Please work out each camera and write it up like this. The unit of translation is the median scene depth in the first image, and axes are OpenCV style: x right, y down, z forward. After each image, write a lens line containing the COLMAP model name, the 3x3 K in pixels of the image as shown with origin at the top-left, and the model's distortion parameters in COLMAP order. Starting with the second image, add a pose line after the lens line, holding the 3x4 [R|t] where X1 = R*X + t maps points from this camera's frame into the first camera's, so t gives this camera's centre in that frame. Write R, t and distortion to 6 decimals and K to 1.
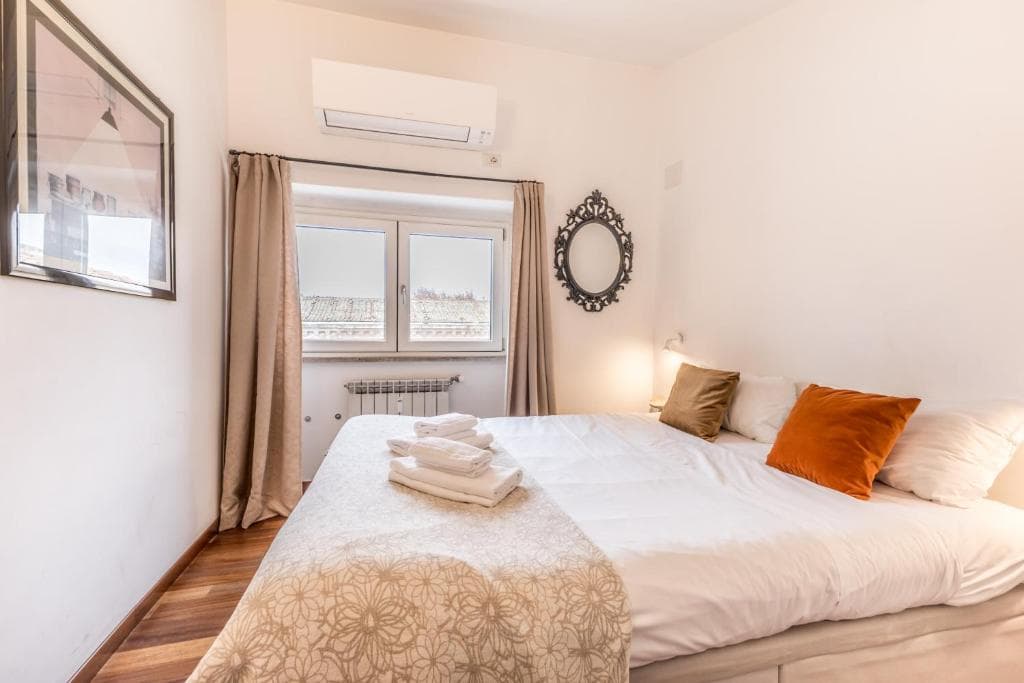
lens RADIAL K [[454.1, 0, 512.0], [0, 454.1, 341.5], [0, 0, 1]] dist [0.021069, -0.008313]
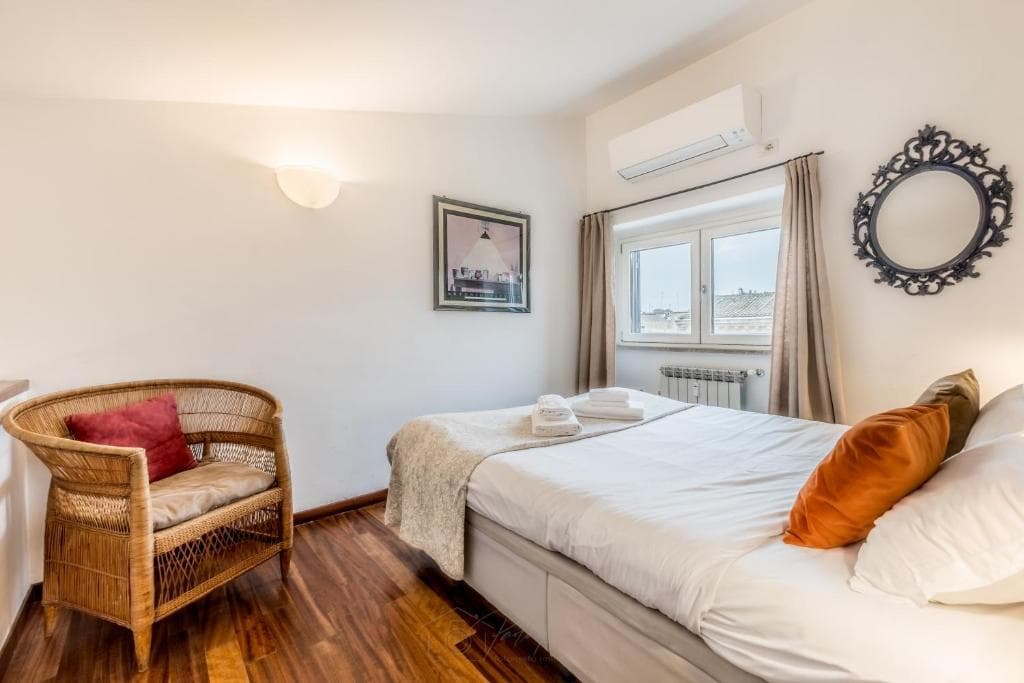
lens RADIAL K [[438.9, 0, 512.3], [0, 438.9, 335.4], [0, 0, 1]] dist [0.019384, -0.008590]
pose [[0.391869, 0.006764, -0.919996, 0.576751], [-0.007893, 0.999961, 0.003990, 0.000831], [0.919987, 0.005698, 0.391907, 0.127820]]
